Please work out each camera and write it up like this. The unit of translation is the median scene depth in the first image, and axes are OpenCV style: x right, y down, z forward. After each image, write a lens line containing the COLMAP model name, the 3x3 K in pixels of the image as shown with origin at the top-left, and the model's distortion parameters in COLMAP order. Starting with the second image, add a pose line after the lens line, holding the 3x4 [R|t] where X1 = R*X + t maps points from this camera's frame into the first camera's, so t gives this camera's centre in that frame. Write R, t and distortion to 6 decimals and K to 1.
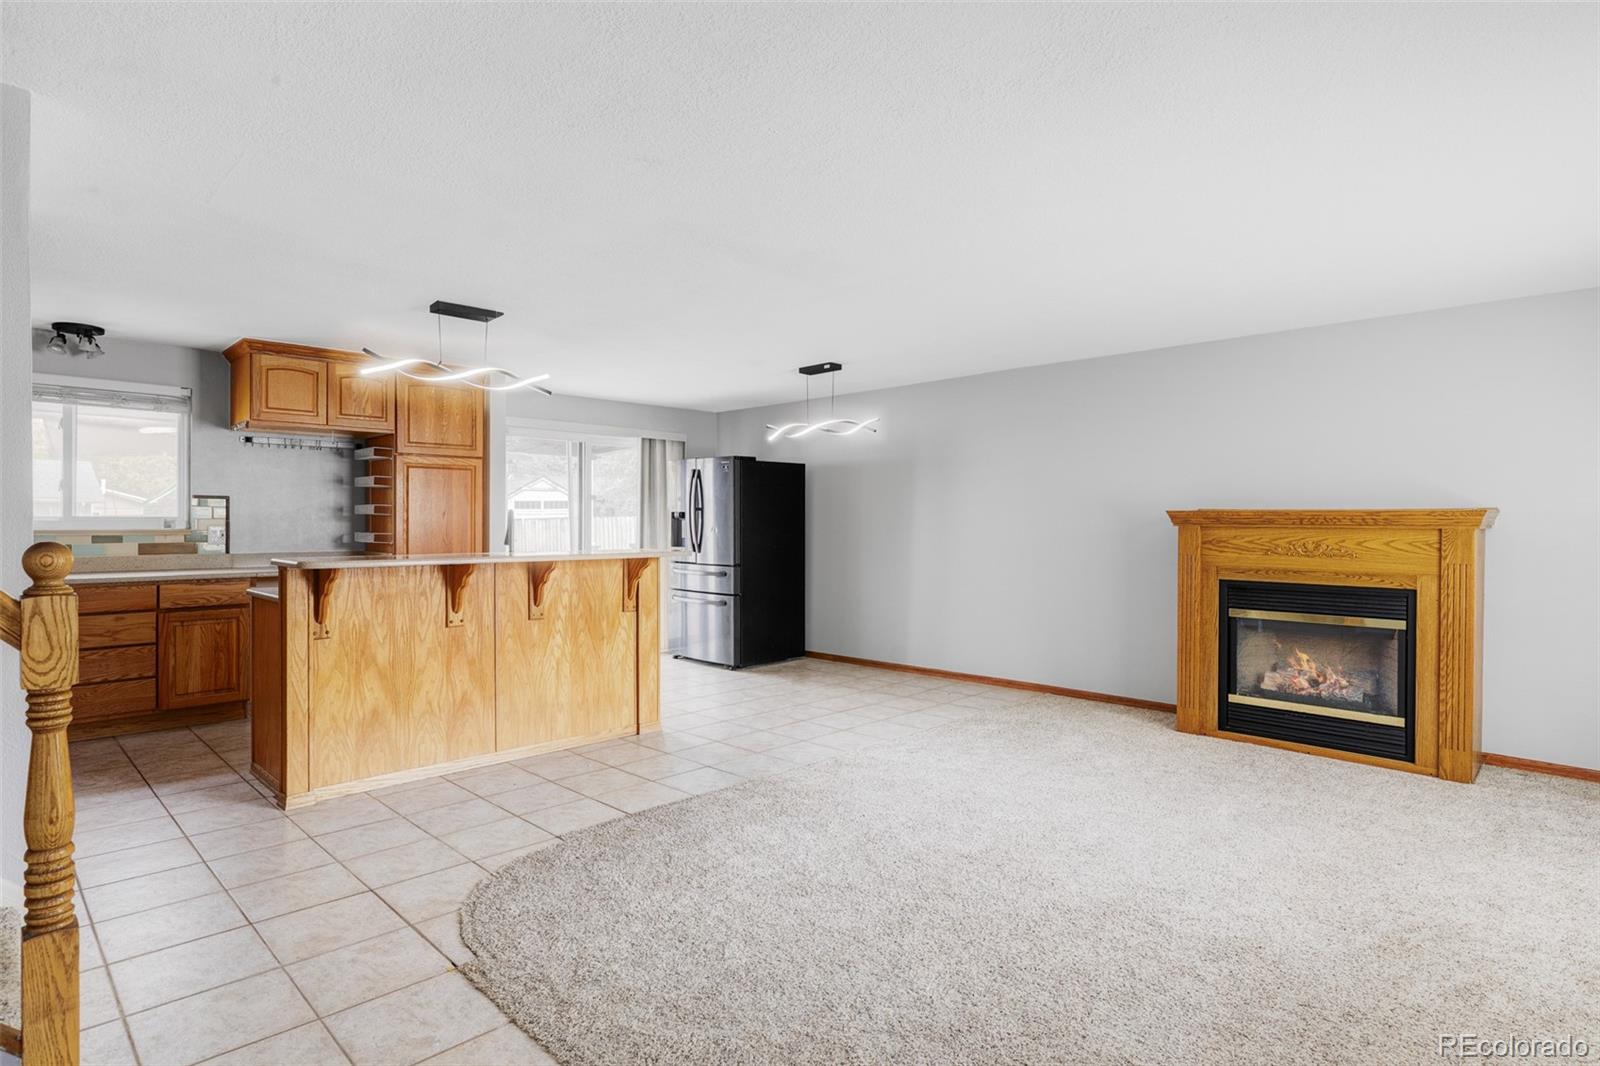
lens RADIAL K [[844.4, 0, 801.5], [0, 844.4, 520.9], [0, 0, 1]] dist [-0.001530, 0.002611]
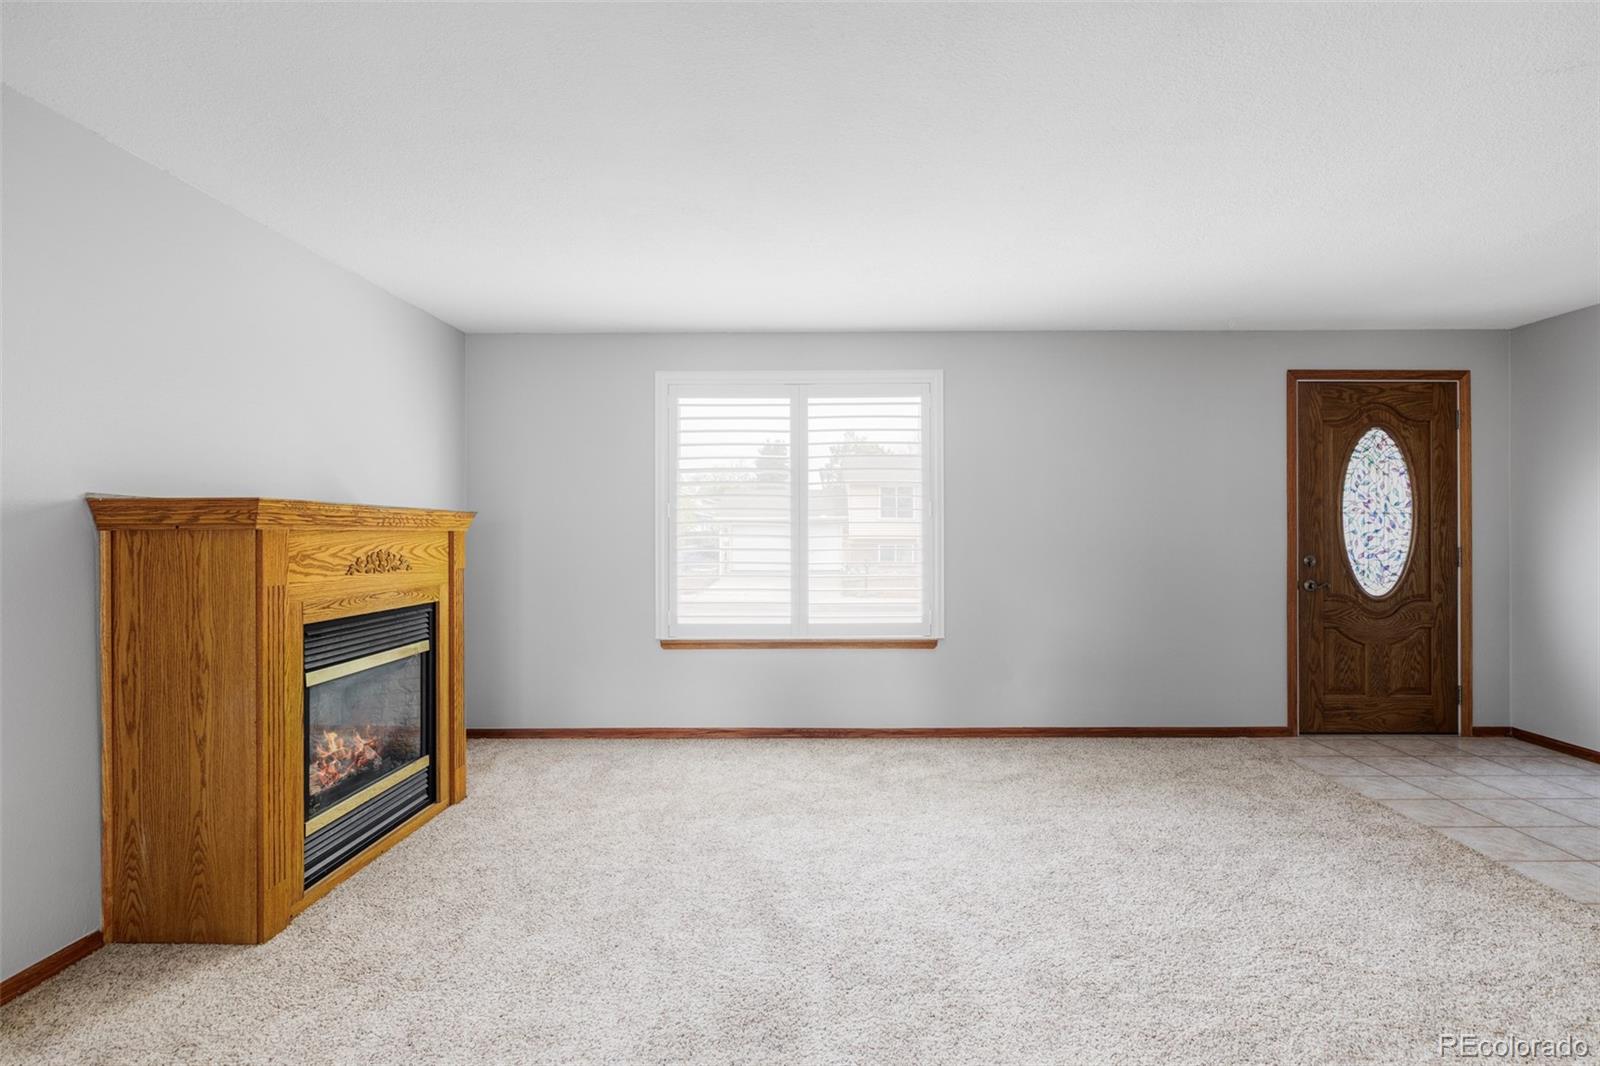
lens RADIAL K [[844.4, 0, 833.1], [0, 844.4, 527.0], [0, 0, 1]] dist [-0.001530, 0.002611]
pose [[-0.708974, -0.001908, 0.705232, -0.156151], [-0.001536, 0.999998, 0.001162, 0.003280], [-0.705233, -0.000259, -0.708976, 1.202194]]
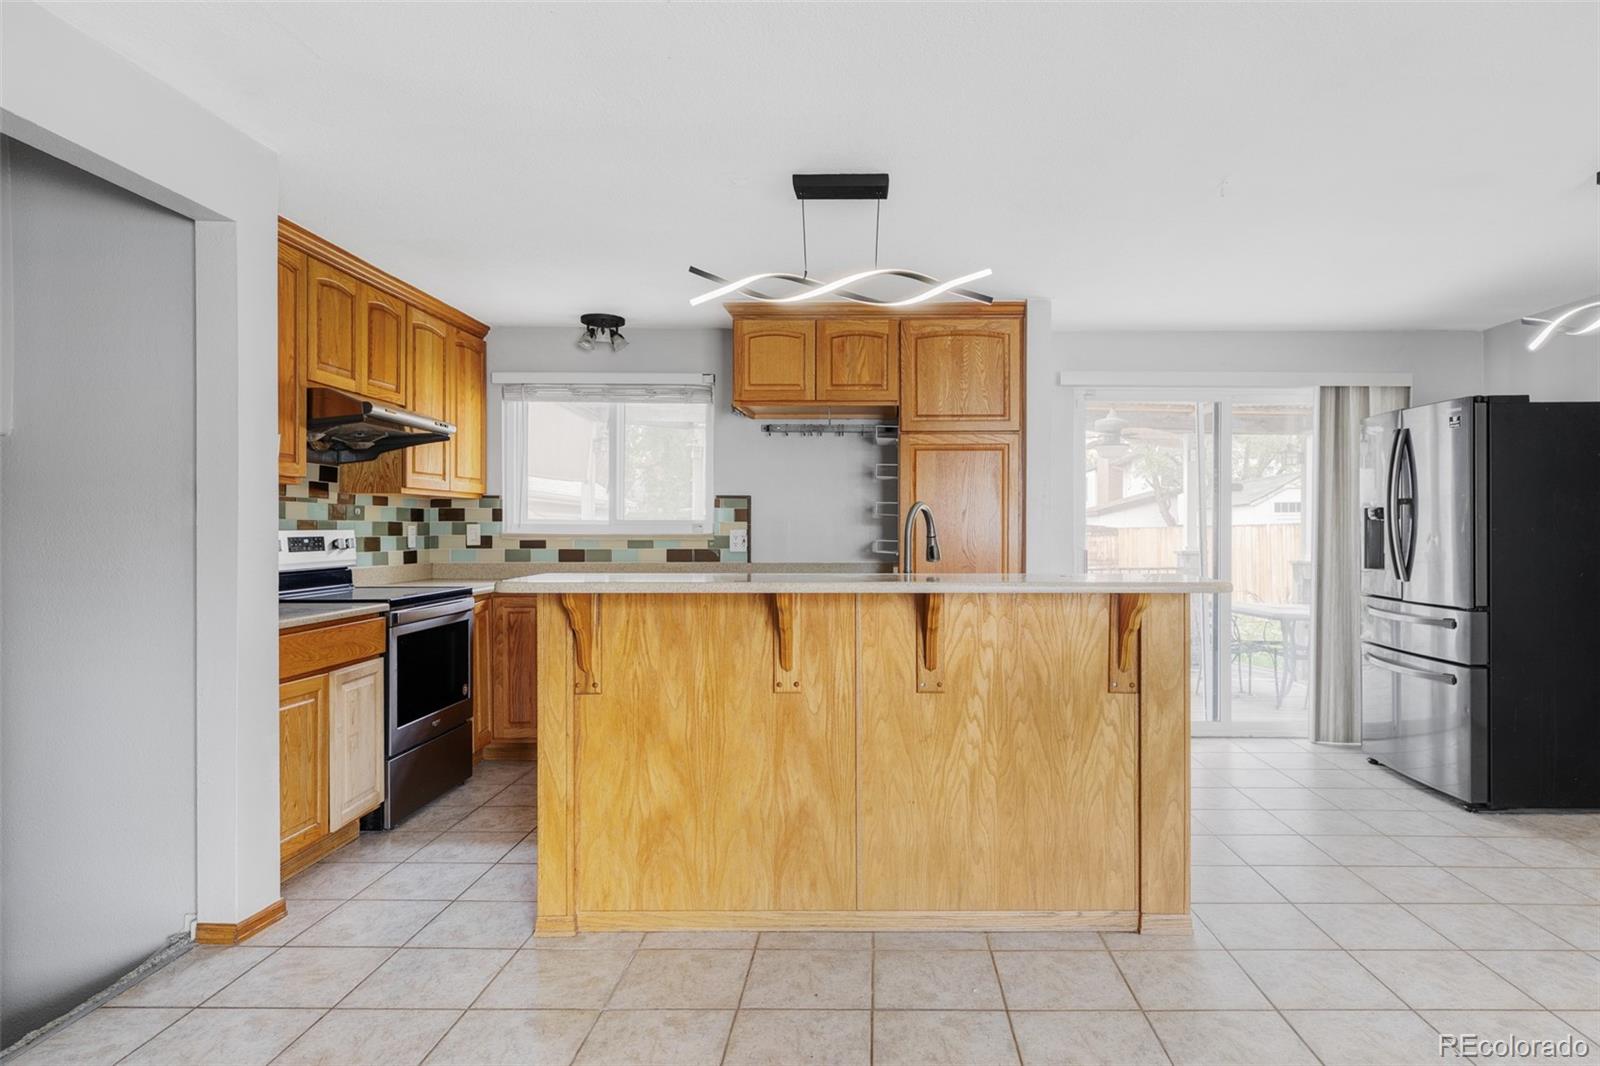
lens RADIAL K [[936.4, 0, 877.2], [0, 936.4, 533.0], [0, 0, 1]] dist [0.014832, -0.001998]
pose [[0.706837, 0.002988, -0.707370, 0.107277], [0.000339, 0.999990, 0.004563, 0.005441], [0.707376, -0.003465, 0.706829, 0.513476]]
